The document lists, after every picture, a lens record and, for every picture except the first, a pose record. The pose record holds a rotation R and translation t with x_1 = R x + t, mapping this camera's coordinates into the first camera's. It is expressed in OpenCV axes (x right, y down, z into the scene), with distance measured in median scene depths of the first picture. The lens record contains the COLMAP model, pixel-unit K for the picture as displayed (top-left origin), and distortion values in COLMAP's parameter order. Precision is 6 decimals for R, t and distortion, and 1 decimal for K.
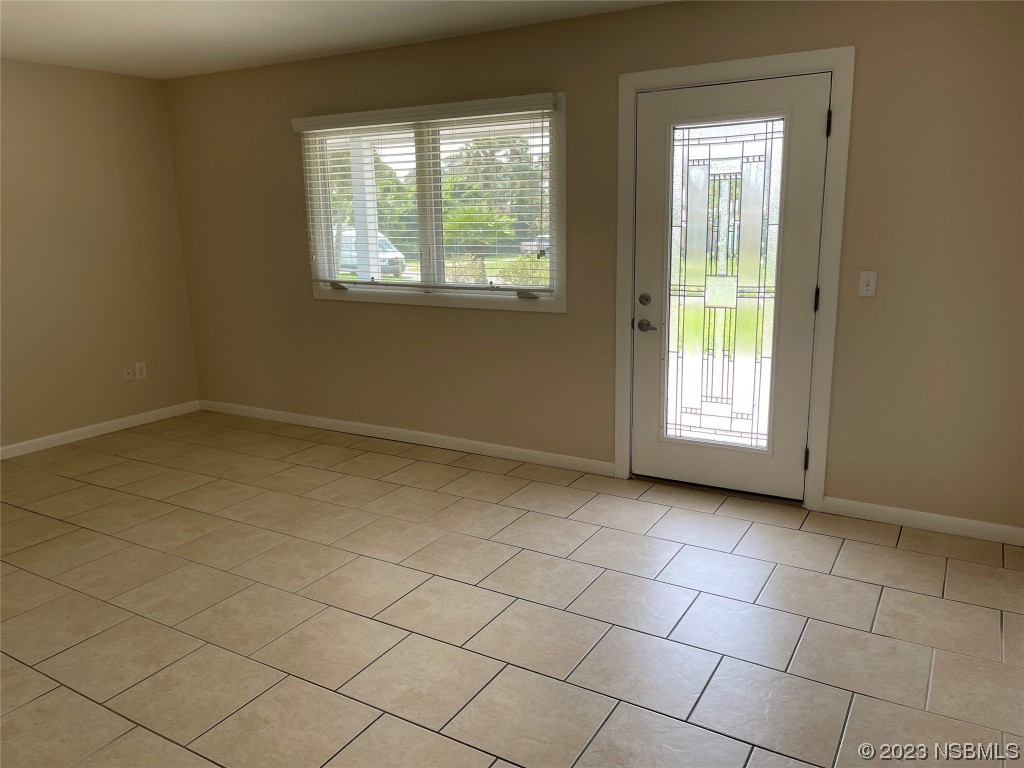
lens RADIAL K [[774.6, 0, 514.3], [0, 774.6, 381.9], [0, 0, 1]] dist [0.059015, -0.062369]
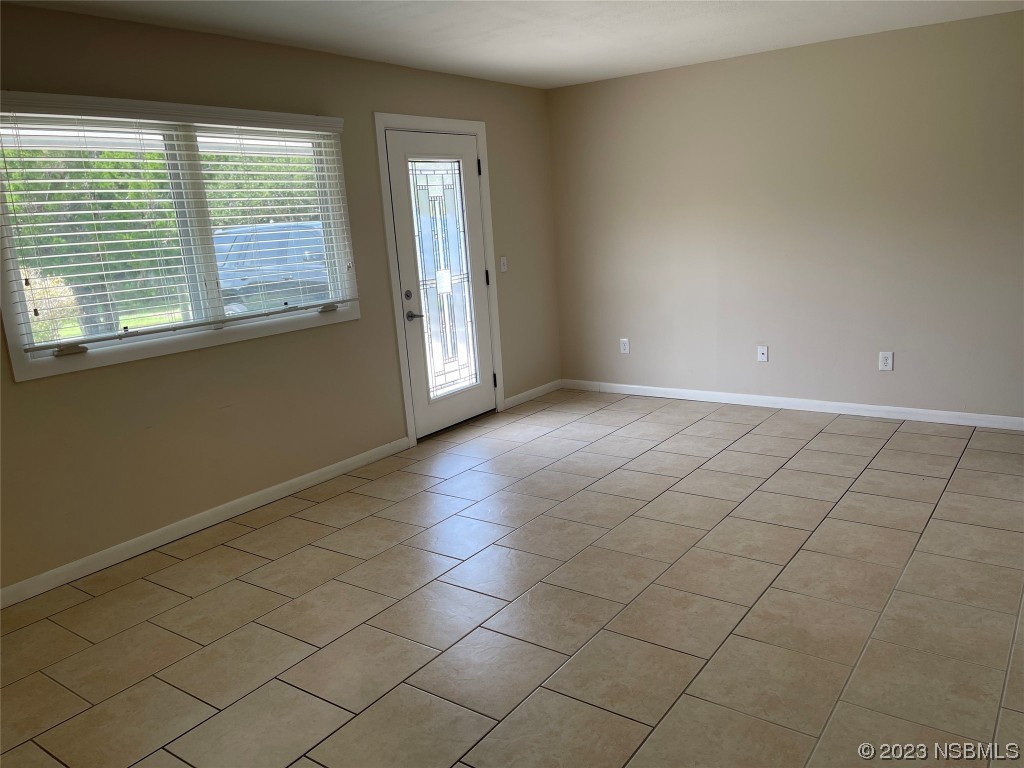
lens RADIAL K [[774.6, 0, 514.5], [0, 774.6, 386.8], [0, 0, 1]] dist [0.059015, -0.062369]
pose [[0.091548, -0.198992, 0.975716, -1.053262], [0.275851, 0.946553, 0.167162, -0.127030], [-0.956831, 0.253849, 0.141548, 0.694018]]
